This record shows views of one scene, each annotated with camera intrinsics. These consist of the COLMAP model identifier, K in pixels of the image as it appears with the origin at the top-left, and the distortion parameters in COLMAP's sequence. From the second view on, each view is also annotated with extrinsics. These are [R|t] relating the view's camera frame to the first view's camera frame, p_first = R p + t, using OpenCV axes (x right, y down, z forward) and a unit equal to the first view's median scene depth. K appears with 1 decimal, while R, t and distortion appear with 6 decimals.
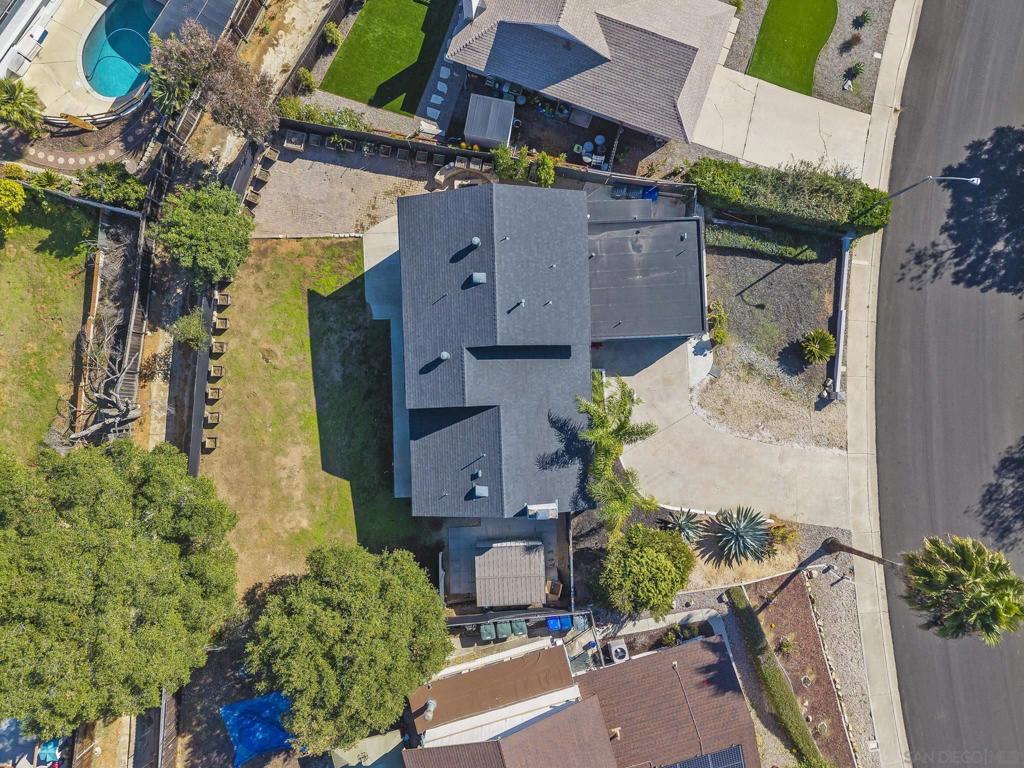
lens RADIAL K [[700.8, 0, 512.0], [0, 700.8, 384.0], [0, 0, 1]] dist [0.039659, -0.063032]
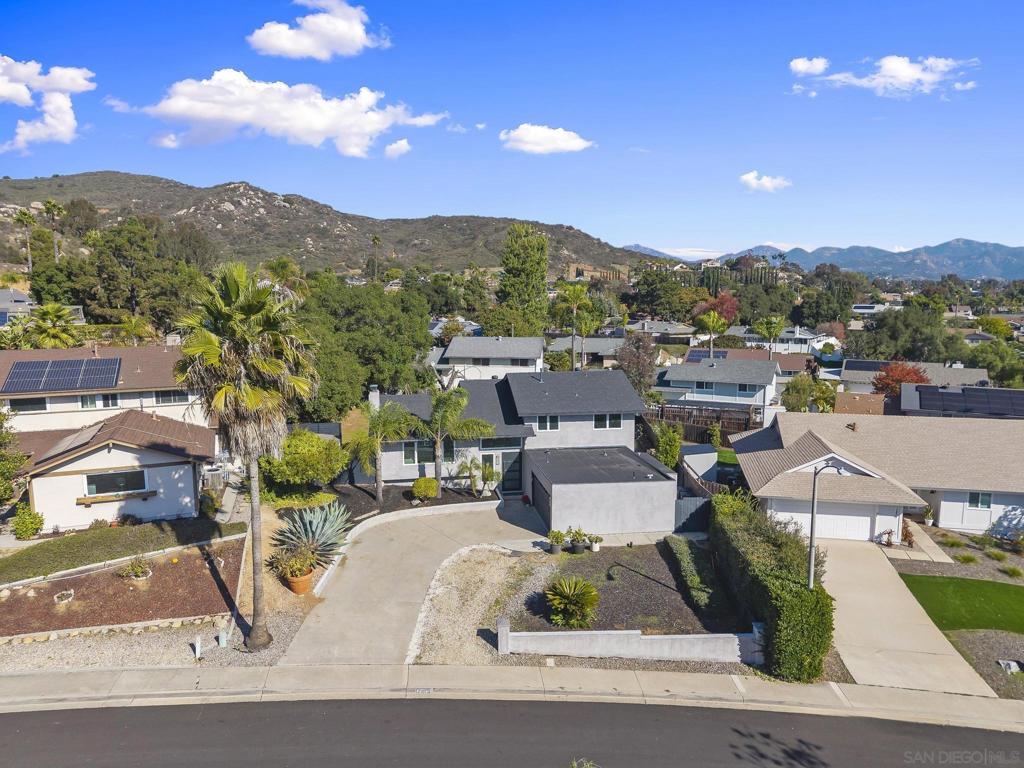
lens RADIAL K [[700.8, 0, 512.0], [0, 700.8, 384.0], [0, 0, 1]] dist [0.039659, -0.063032]
pose [[0.119219, 0.109964, -0.986760, 1.060826], [-0.992829, 0.022033, -0.117497, 0.077463], [0.008821, 0.993691, 0.111803, 0.714366]]
